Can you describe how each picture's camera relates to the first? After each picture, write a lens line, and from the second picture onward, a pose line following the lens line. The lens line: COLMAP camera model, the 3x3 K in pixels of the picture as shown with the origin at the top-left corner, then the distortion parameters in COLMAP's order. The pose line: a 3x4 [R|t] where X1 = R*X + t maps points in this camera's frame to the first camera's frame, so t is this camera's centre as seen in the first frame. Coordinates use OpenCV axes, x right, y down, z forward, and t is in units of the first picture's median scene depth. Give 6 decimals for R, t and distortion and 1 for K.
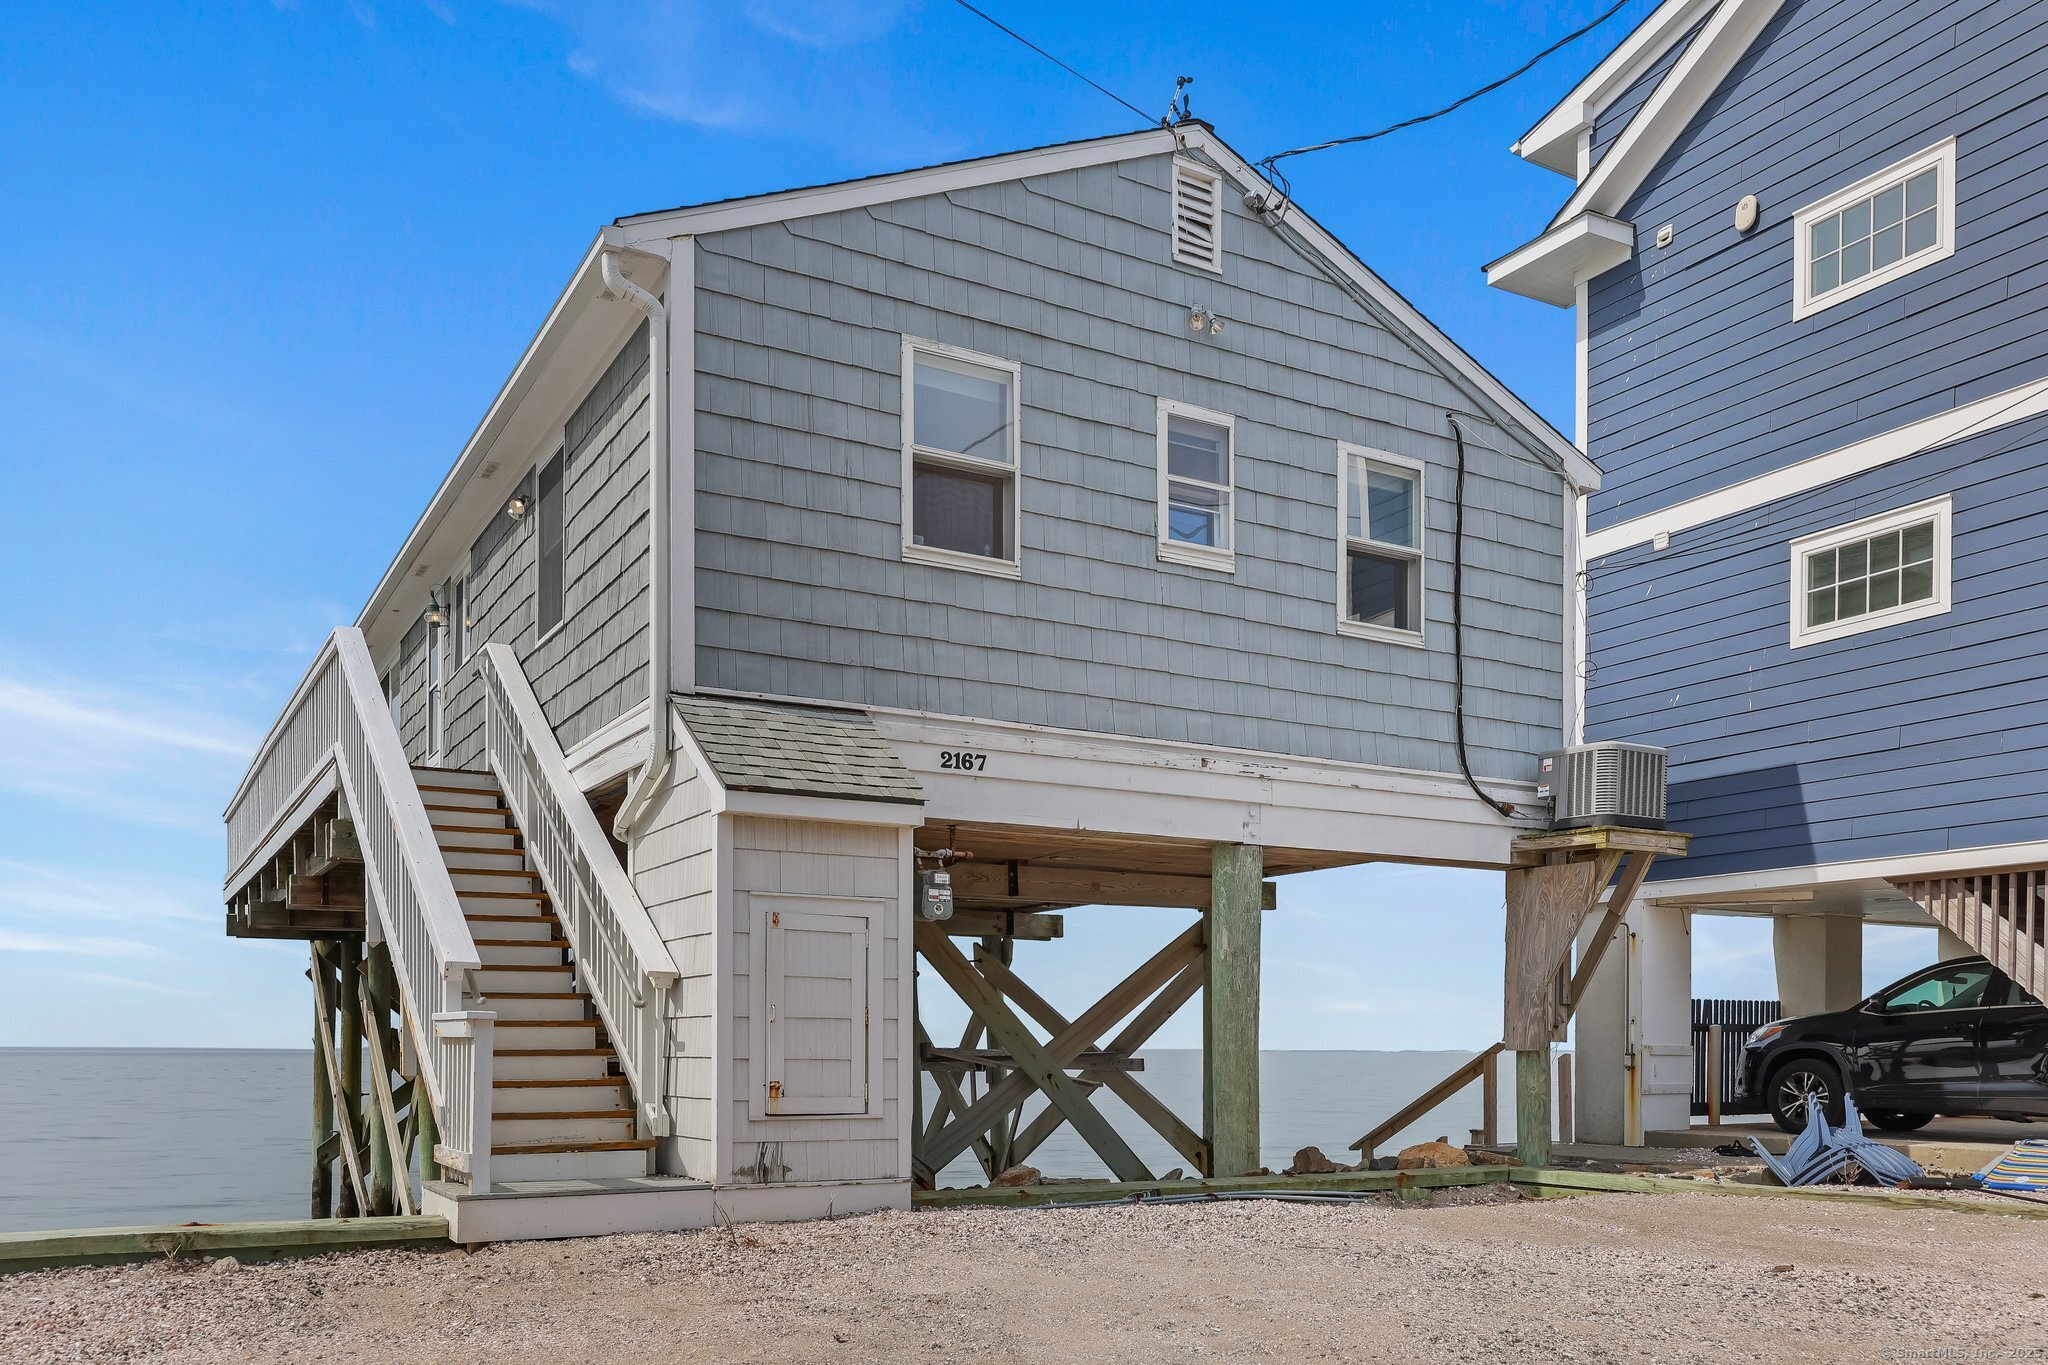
lens RADIAL K [[1639.4, 0, 1039.8], [0, 1639.4, 1070.7], [0, 0, 1]] dist [0.007093, -0.001293]
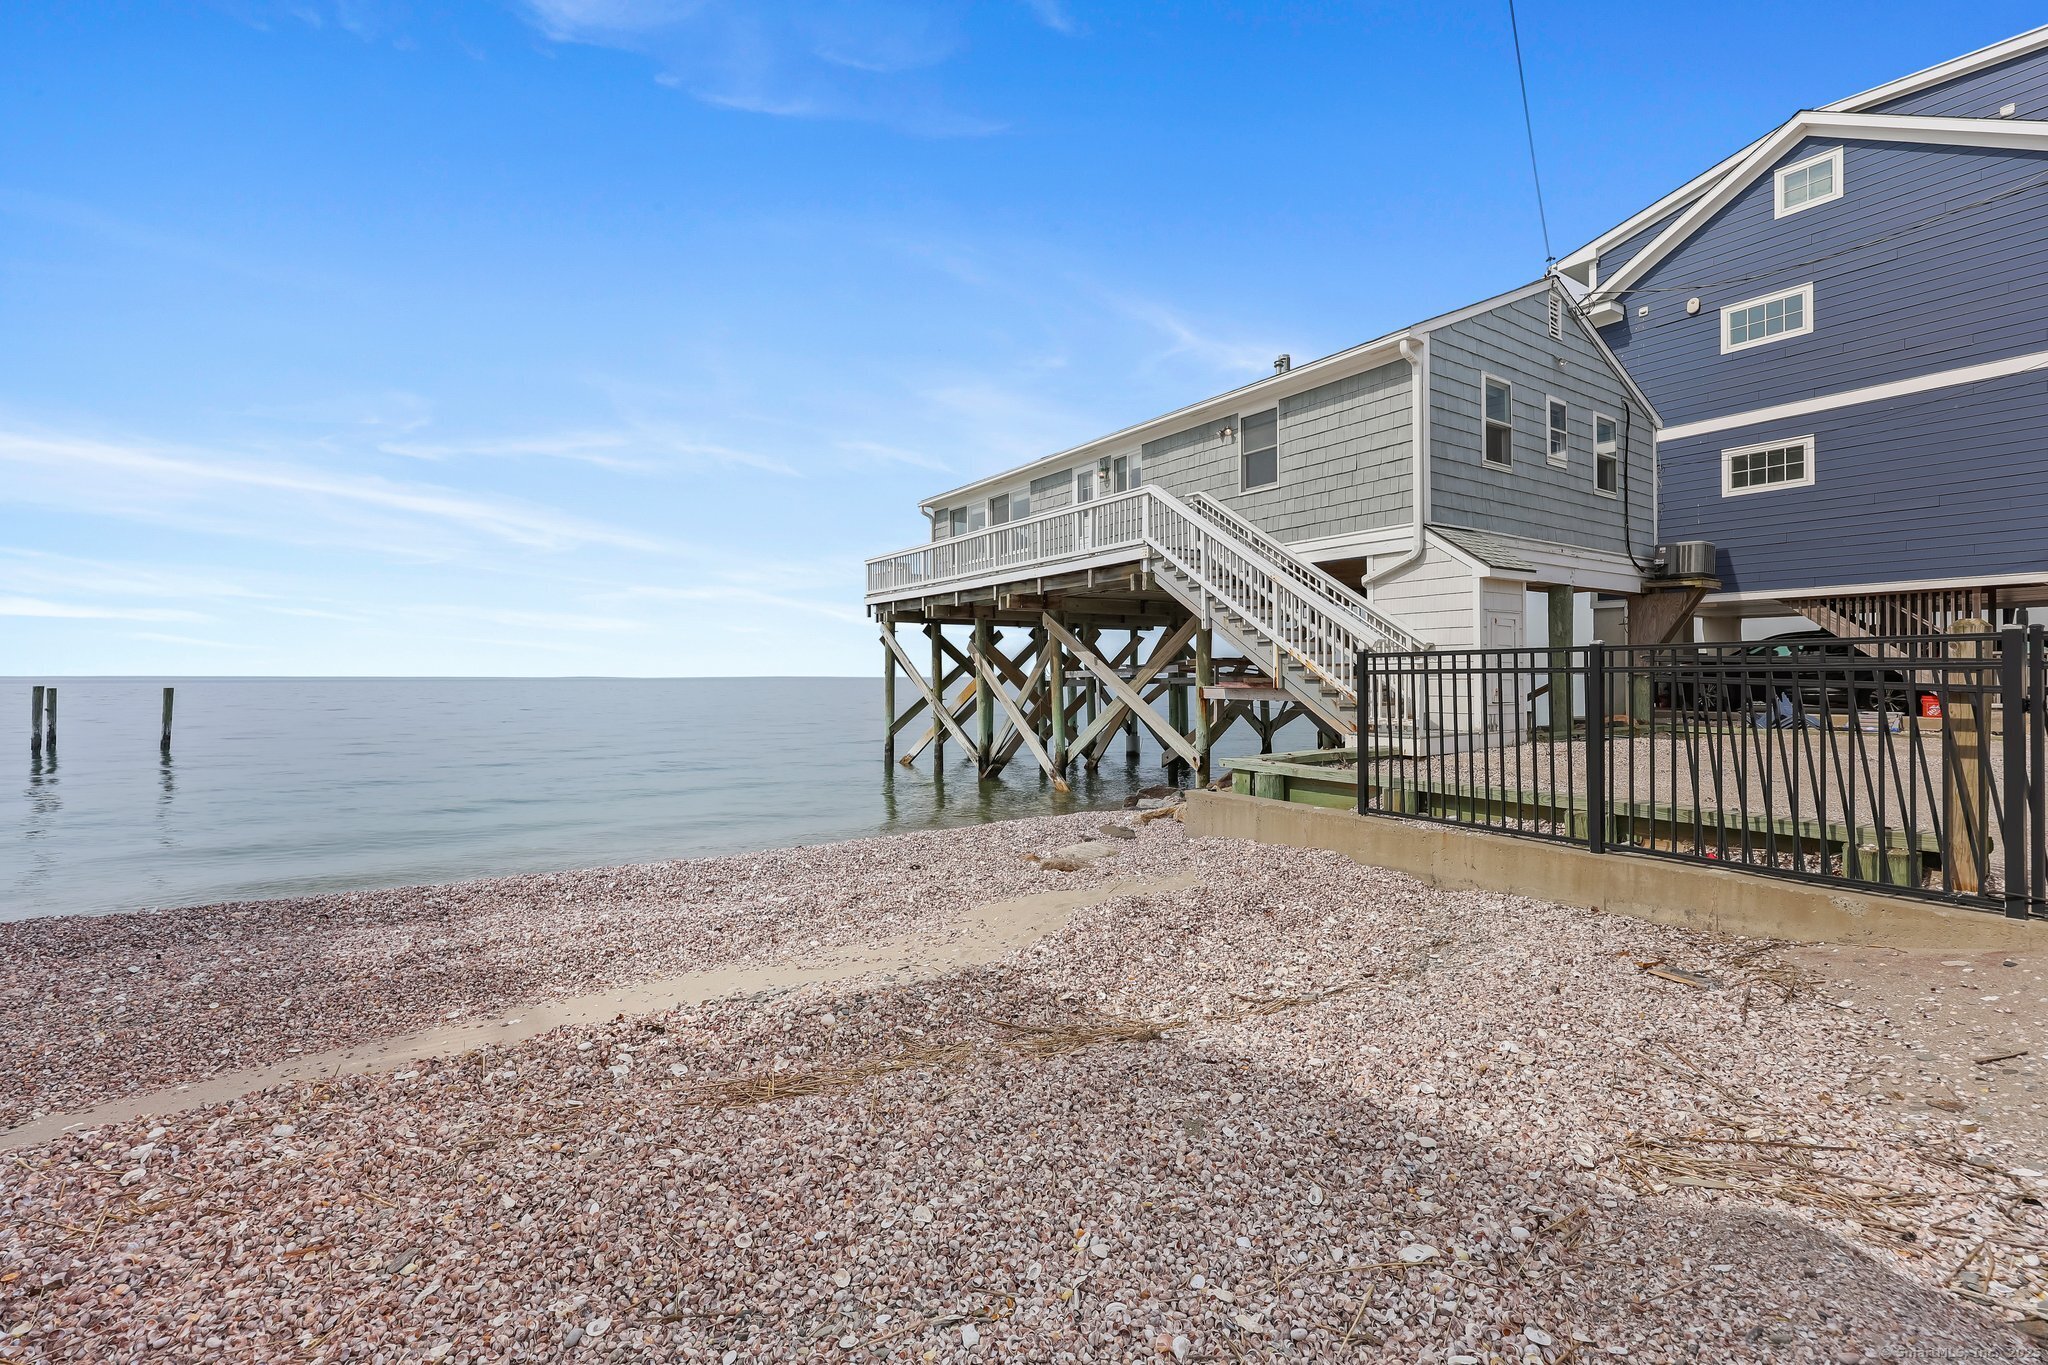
lens RADIAL K [[884.8, 0, 1019.5], [0, 884.8, 676.2], [0, 0, 1]] dist [-0.001410, -0.000494]
pose [[0.997598, -0.004995, 0.069084, -0.668445], [0.005810, 0.999916, -0.011608, -0.001065], [-0.069020, 0.011982, 0.997543, -0.167851]]
